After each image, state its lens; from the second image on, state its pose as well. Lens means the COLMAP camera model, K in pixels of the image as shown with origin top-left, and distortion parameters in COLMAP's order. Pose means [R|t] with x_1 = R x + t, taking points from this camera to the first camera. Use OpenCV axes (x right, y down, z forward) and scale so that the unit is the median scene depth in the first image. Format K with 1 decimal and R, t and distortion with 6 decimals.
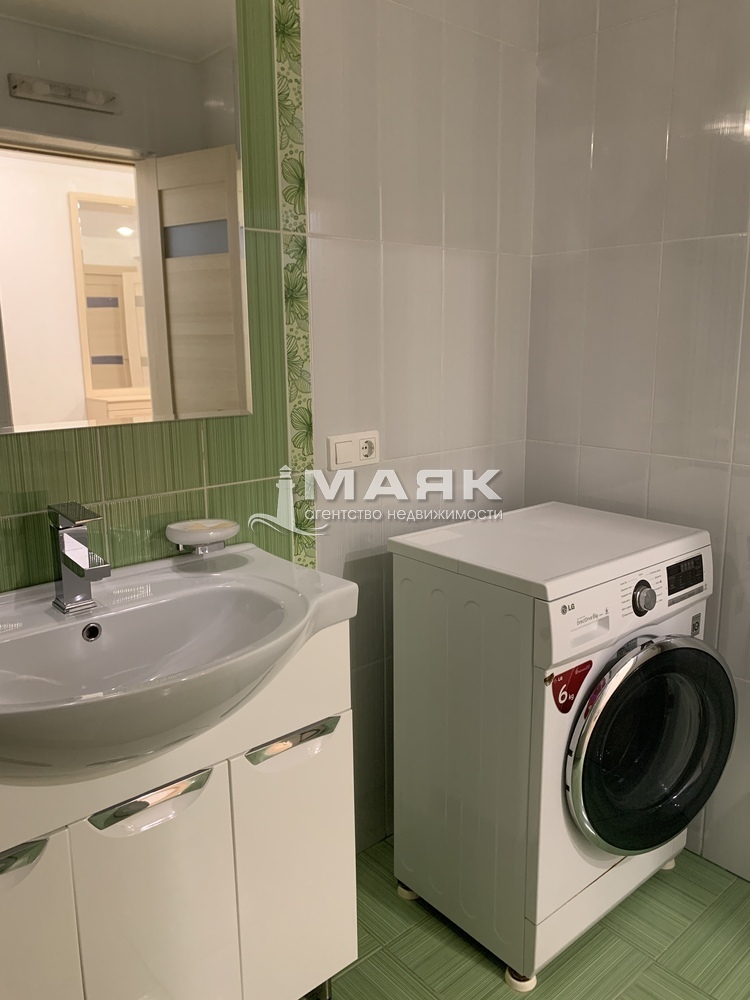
lens RADIAL K [[771.0, 0, 376.8], [0, 771.0, 497.6], [0, 0, 1]] dist [0.053608, -0.059242]
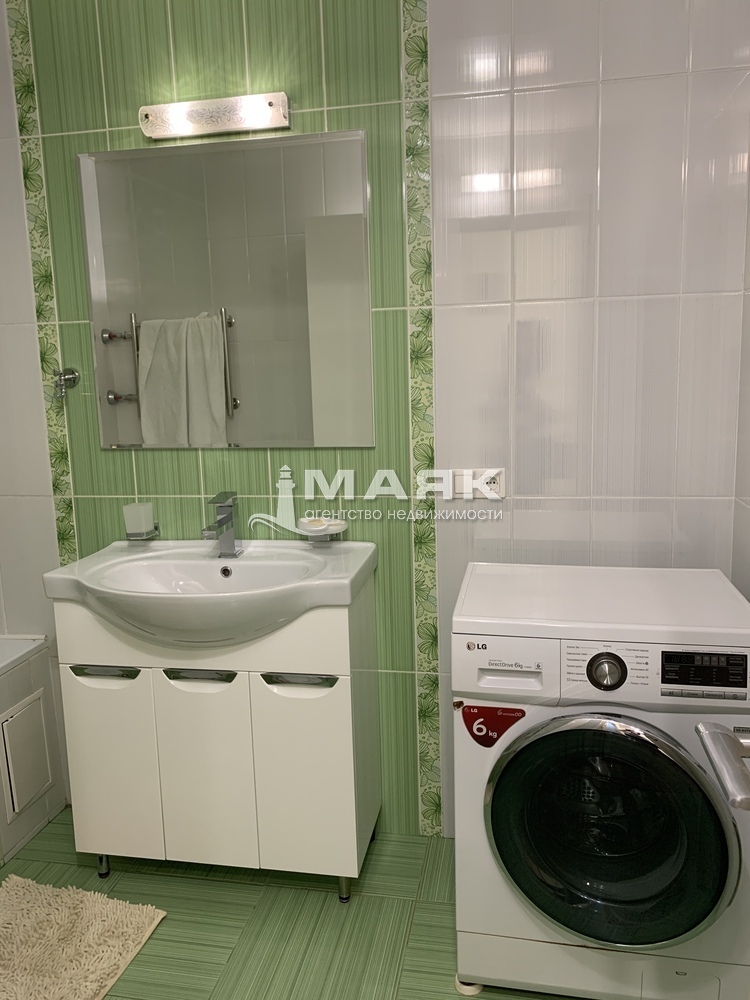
lens RADIAL K [[771.0, 0, 377.1], [0, 771.0, 497.5], [0, 0, 1]] dist [0.053608, -0.059242]
pose [[0.615367, 0.126004, -0.778105, 0.875483], [-0.134847, 0.989417, 0.053579, -0.092087], [0.776621, 0.071955, 0.625845, 0.178148]]
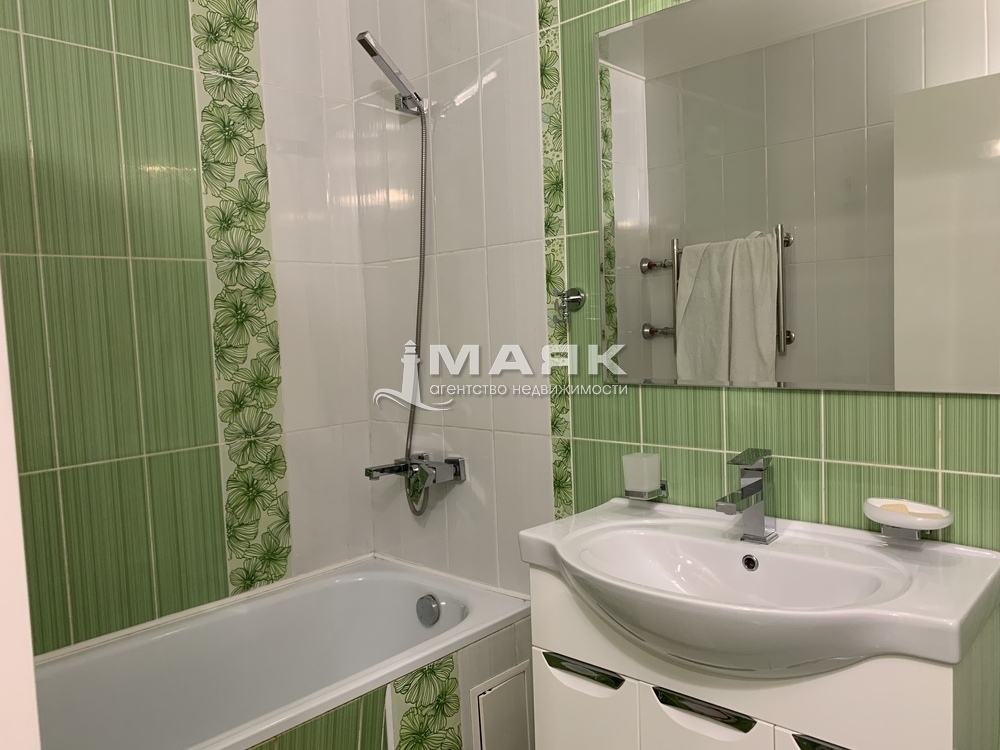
lens RADIAL K [[771.0, 0, 493.5], [0, 771.0, 371.7], [0, 0, 1]] dist [0.053608, -0.059242]
pose [[0.106225, 0.068884, -0.991953, 0.588205], [-0.159913, 0.985796, 0.051331, -0.086757], [0.981399, 0.153174, 0.115731, 0.365626]]
